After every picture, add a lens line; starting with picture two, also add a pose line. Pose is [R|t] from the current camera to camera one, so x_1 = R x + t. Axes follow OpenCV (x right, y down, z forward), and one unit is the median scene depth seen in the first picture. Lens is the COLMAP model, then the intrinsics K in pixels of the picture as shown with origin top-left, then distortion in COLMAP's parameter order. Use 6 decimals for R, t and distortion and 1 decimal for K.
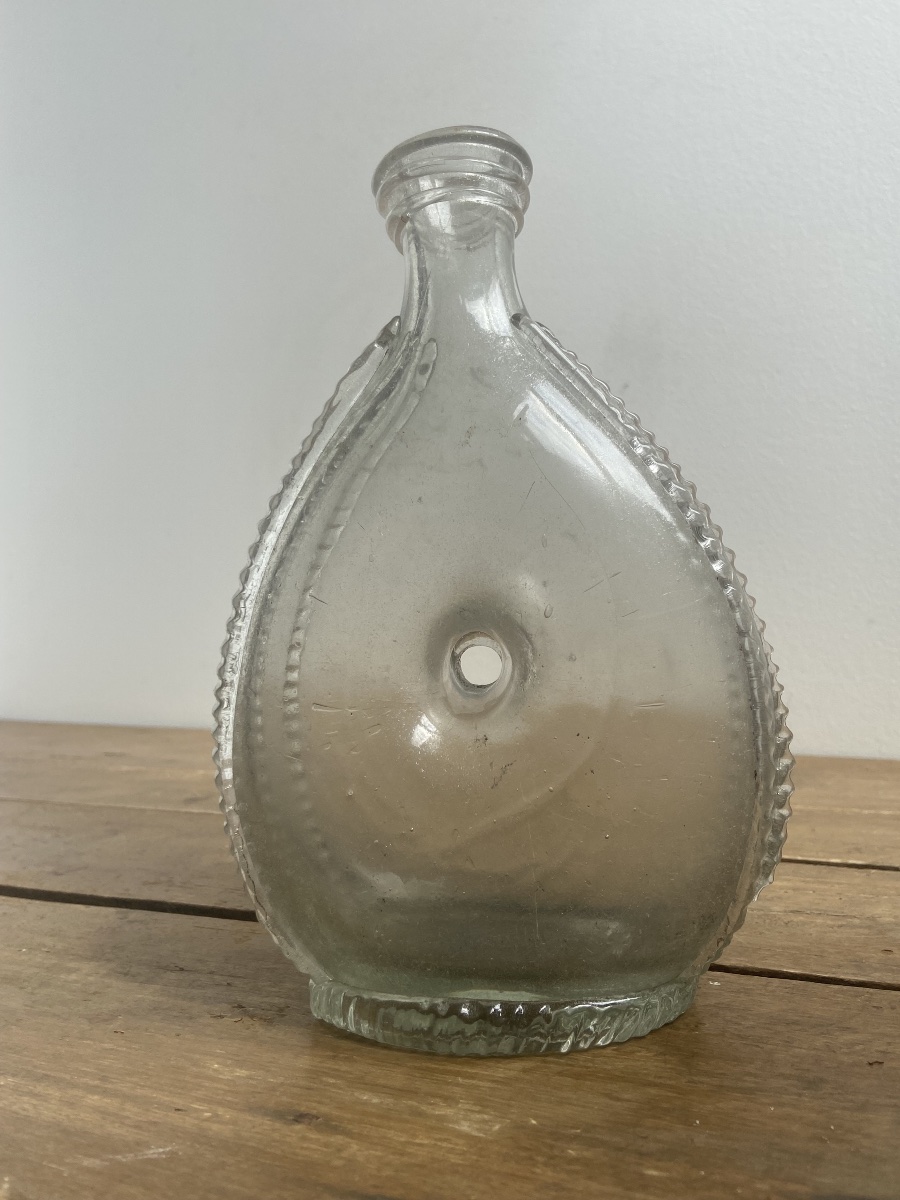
lens RADIAL K [[1039.2, 0, 440.9], [0, 1039.2, 604.3], [0, 0, 1]] dist [0.003774, -0.082368]
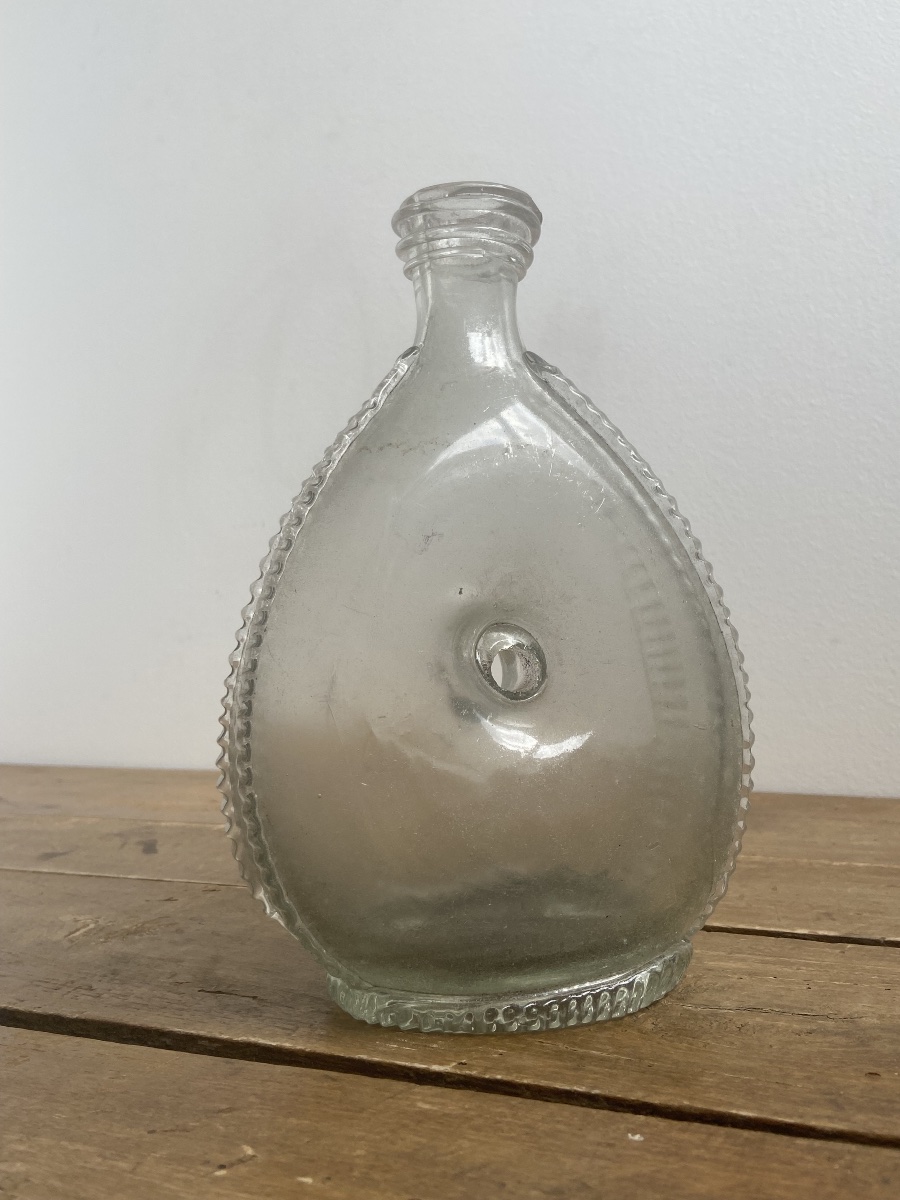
lens RADIAL K [[1039.2, 0, 454.4], [0, 1039.2, 597.1], [0, 0, 1]] dist [0.003774, -0.082368]
pose [[0.999000, -0.005245, 0.044408, 0.087038], [0.006789, 0.999375, -0.034703, 0.016620], [-0.044198, 0.034970, 0.998411, 0.226273]]
